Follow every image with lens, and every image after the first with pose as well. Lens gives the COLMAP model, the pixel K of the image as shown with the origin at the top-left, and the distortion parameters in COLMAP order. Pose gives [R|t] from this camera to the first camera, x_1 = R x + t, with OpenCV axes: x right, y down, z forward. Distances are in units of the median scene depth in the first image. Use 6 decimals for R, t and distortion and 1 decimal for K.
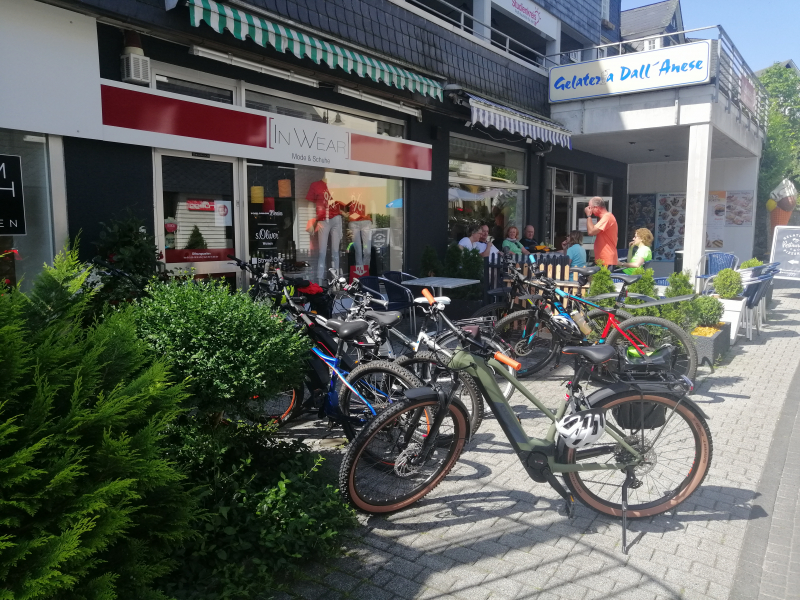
lens RADIAL K [[617.1, 0, 396.3], [0, 617.1, 302.3], [0, 0, 1]] dist [0.027737, 0.005259]
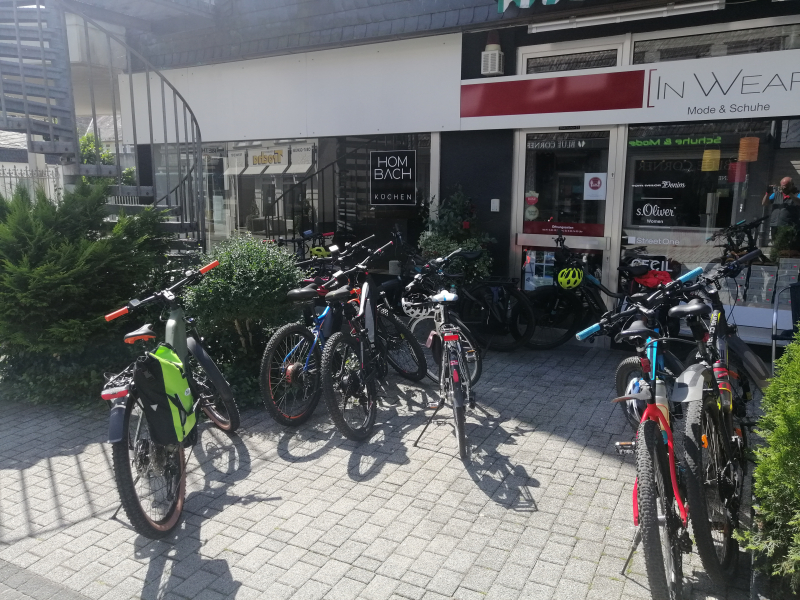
lens RADIAL K [[617.1, 0, 396.3], [0, 617.1, 302.3], [0, 0, 1]] dist [0.027737, 0.005259]
pose [[0.110319, 0.185538, -0.976425, 0.839075], [-0.124896, 0.977221, 0.171579, -0.125092], [0.986018, 0.103024, 0.130979, 0.780014]]
